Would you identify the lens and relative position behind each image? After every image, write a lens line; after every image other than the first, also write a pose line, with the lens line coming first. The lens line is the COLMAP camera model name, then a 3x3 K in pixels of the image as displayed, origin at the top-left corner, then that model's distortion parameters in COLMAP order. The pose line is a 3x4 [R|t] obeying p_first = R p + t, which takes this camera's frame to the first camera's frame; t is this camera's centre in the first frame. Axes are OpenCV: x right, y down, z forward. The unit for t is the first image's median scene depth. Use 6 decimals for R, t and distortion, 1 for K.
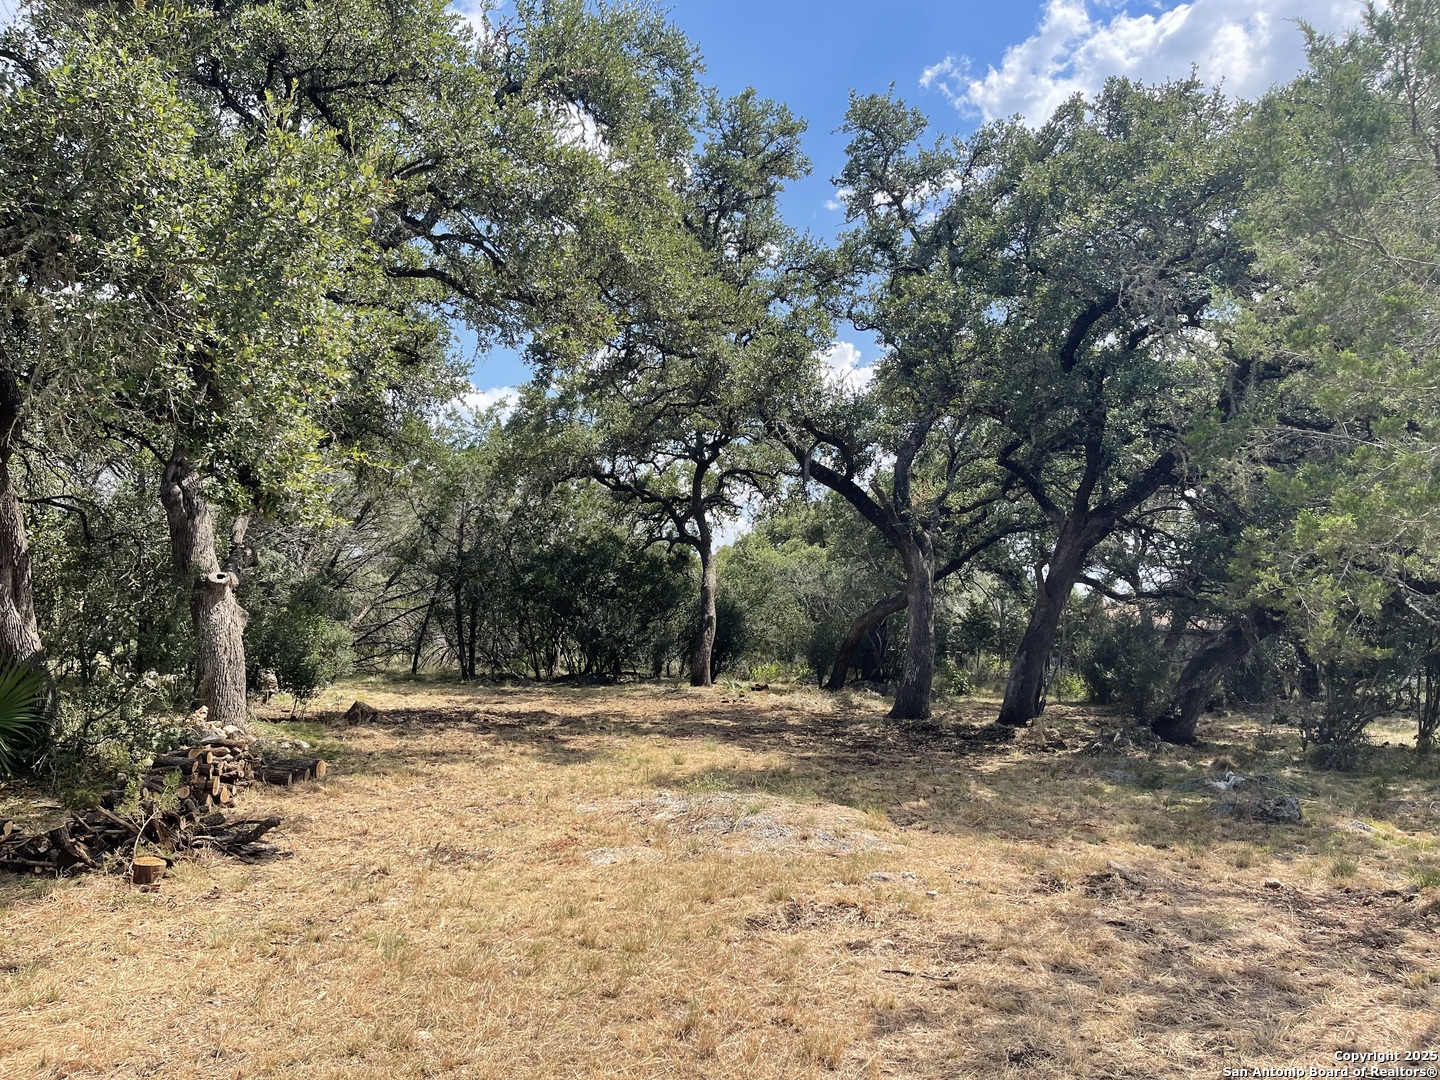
lens RADIAL K [[1100.8, 0, 716.2], [0, 1100.8, 544.9], [0, 0, 1]] dist [0.083658, -0.096403]
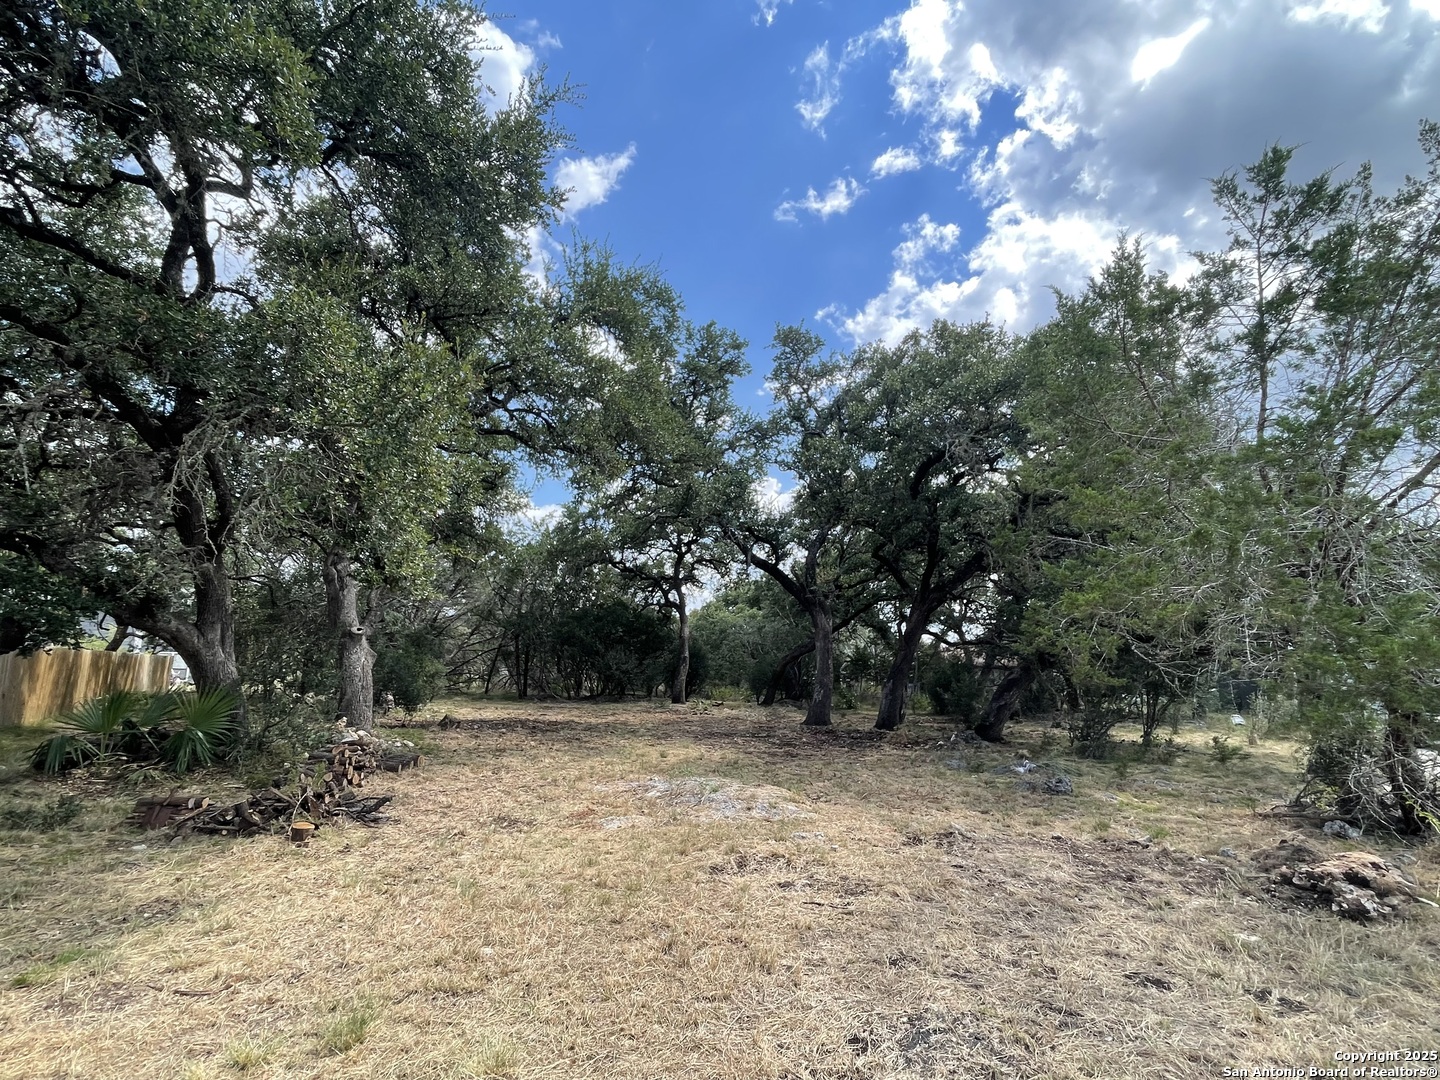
lens RADIAL K [[721.4, 0, 711.7], [0, 721.4, 541.9], [0, 0, 1]] dist [0.001591, 0.002700]
pose [[0.999488, 0.007075, 0.031201, -0.001509], [-0.004195, 0.995804, -0.091414, -0.001761], [-0.031717, 0.091236, 0.995324, 0.004439]]
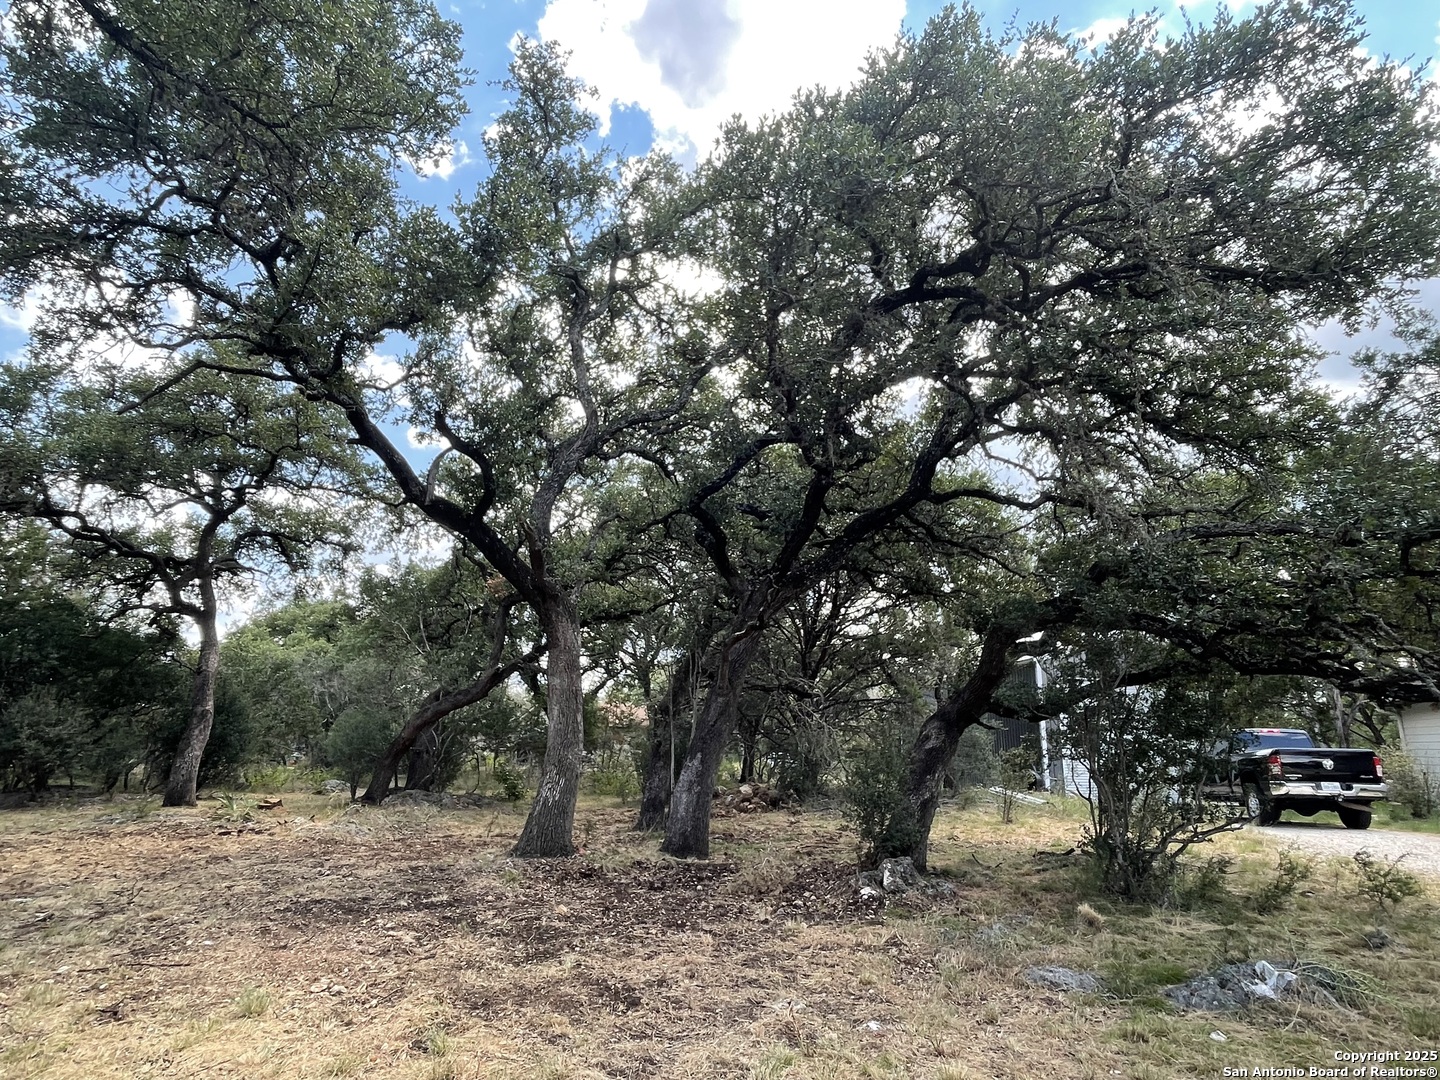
lens RADIAL K [[839.4, 0, 720.0], [0, 839.4, 540.0], [0, 0, 1]] dist [-0.007350, 0.005277]
pose [[0.843994, 0.116911, 0.523456, -0.047041], [-0.040744, 0.987110, -0.154772, 0.052367], [-0.534803, 0.109299, 0.837878, 0.666667]]
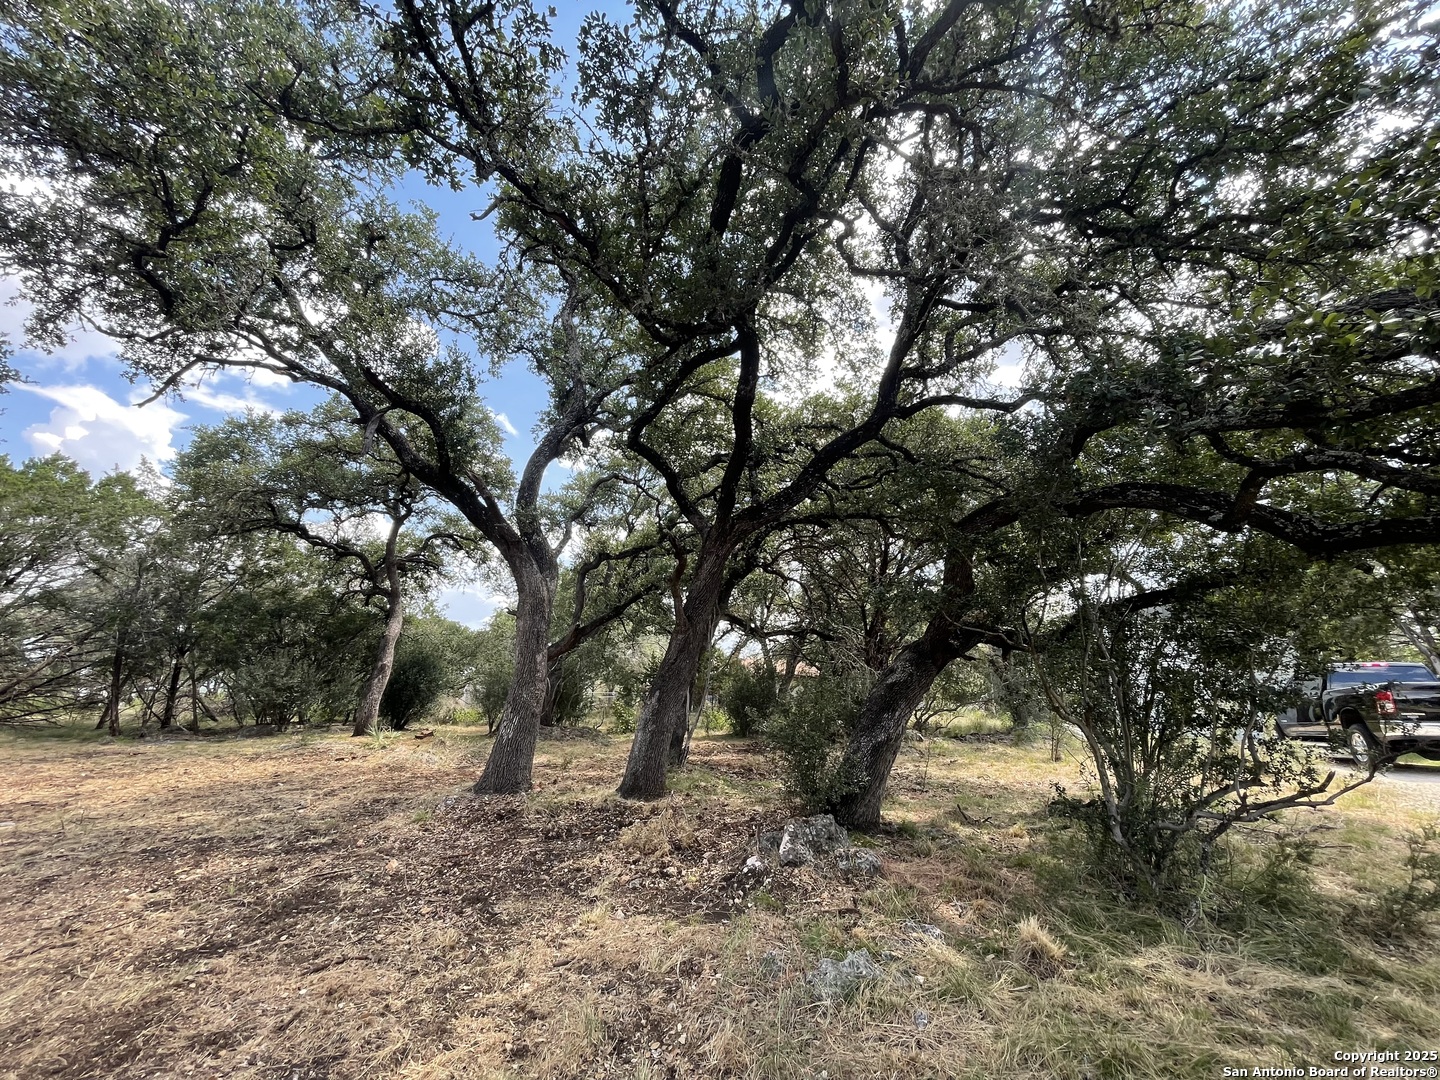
lens RADIAL K [[584.5, 0, 718.3], [0, 584.5, 542.4], [0, 0, 1]] dist [0.000899, 0.001012]
pose [[0.953509, 0.056275, 0.296064, 0.265838], [-0.009155, 0.987366, -0.158191, 0.078675], [-0.301226, 0.148126, 0.941978, 0.813051]]
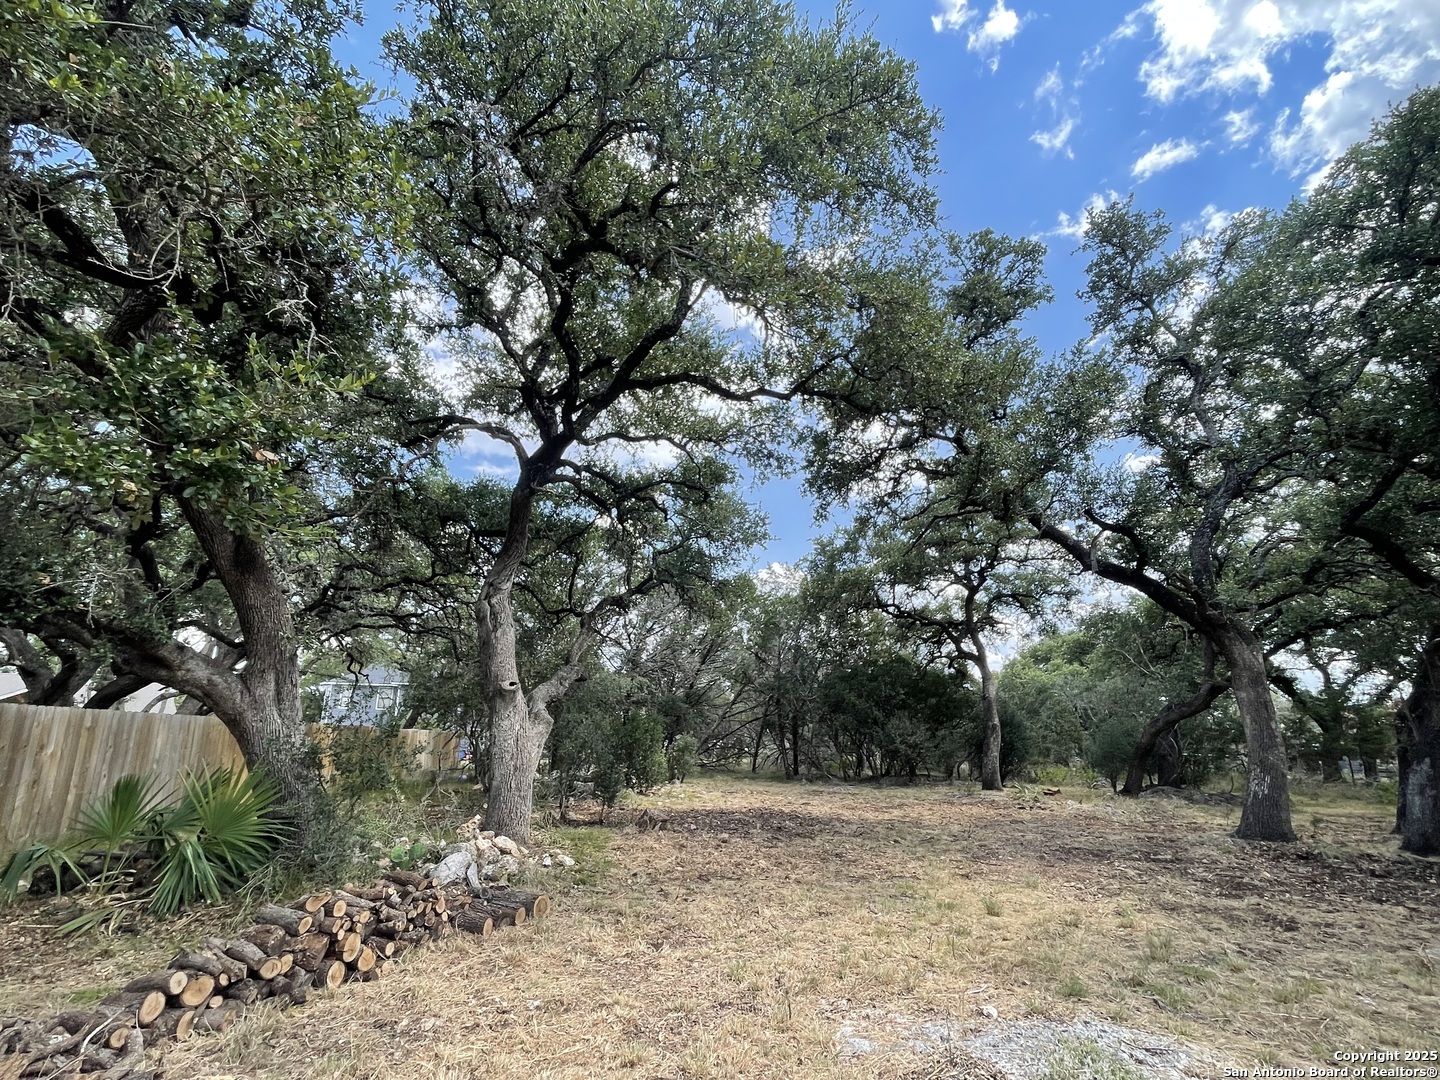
lens RADIAL K [[721.4, 0, 711.7], [0, 721.4, 541.9], [0, 0, 1]] dist [0.001591, 0.002700]
pose [[0.937749, -0.098190, -0.333145, -0.025223], [0.033424, 0.980266, -0.194837, 0.037253], [0.345702, 0.171573, 0.922525, 0.422737]]
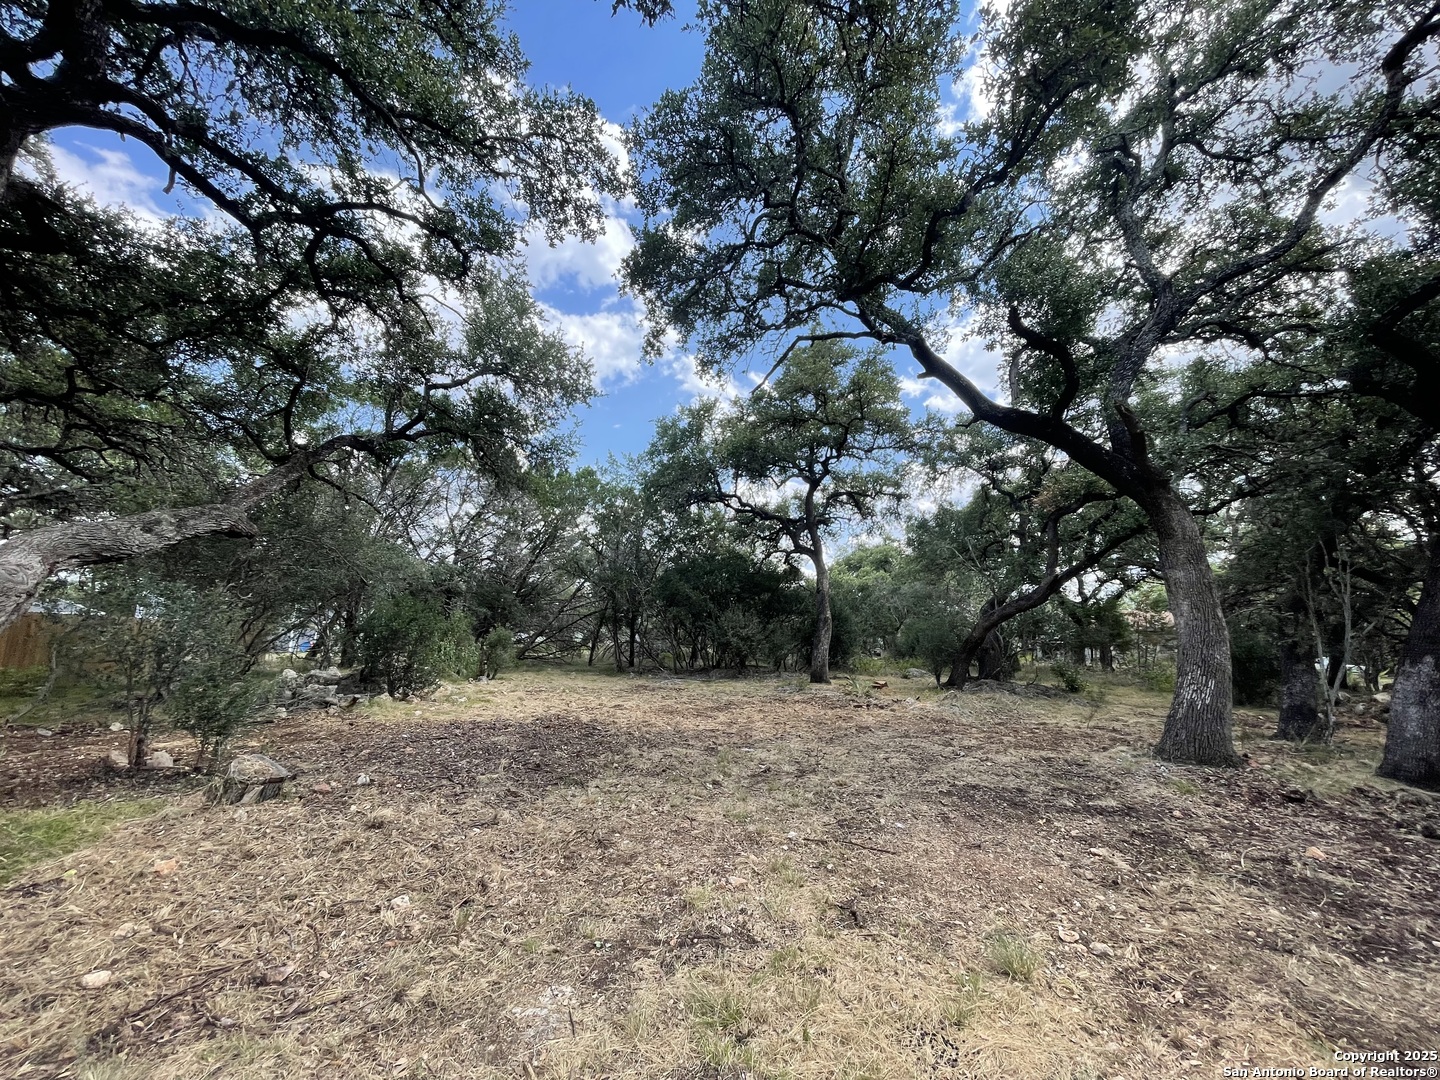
lens RADIAL K [[582.7, 0, 712.5], [0, 582.7, 544.3], [0, 0, 1]] dist [-0.002685, -0.000267]
pose [[0.989863, -0.023475, -0.140075, -0.074131], [0.013016, 0.997090, -0.075118, 0.075249], [0.141431, 0.072533, 0.987287, 0.876783]]
